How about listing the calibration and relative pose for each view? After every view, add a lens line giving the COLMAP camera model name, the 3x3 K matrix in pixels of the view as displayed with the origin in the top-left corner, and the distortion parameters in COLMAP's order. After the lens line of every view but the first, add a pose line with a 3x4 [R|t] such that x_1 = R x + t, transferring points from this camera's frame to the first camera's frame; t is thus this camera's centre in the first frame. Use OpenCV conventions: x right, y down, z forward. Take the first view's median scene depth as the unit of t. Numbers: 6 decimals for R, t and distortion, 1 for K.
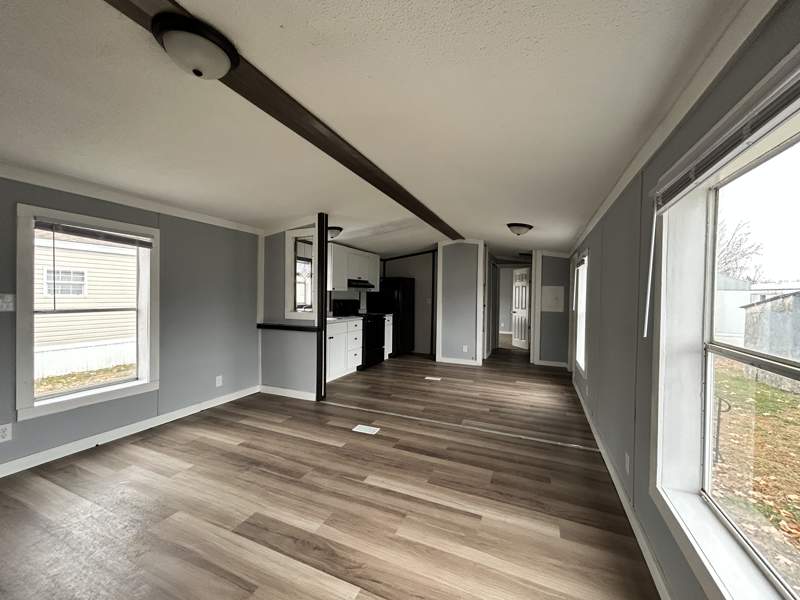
lens RADIAL K [[322.9, 0, 399.2], [0, 322.9, 299.3], [0, 0, 1]] dist [-0.000809, 0.000441]
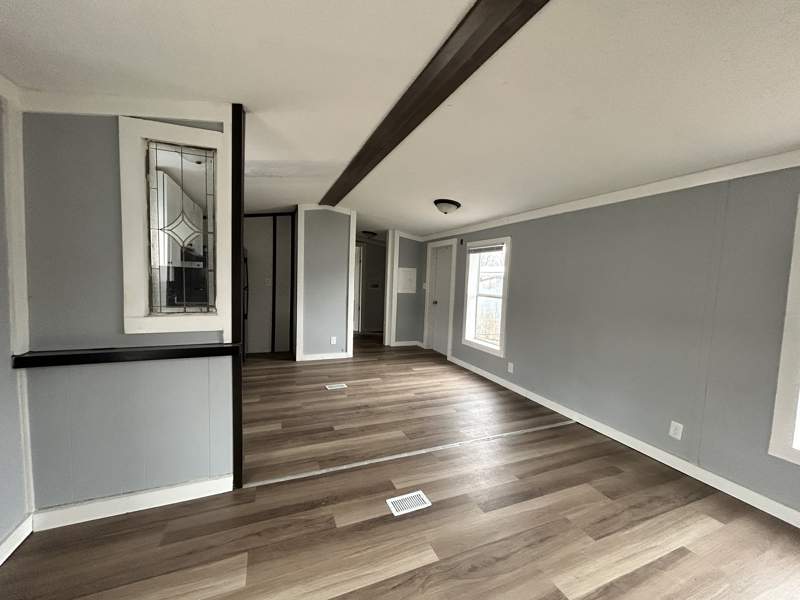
lens RADIAL K [[322.9, 0, 399.2], [0, 322.9, 299.3], [0, 0, 1]] dist [-0.000809, 0.000441]
pose [[0.697206, -0.040183, 0.715743, -0.278496], [-0.013802, 0.997490, 0.069445, -0.012752], [-0.716738, -0.058296, 0.694902, 0.315879]]
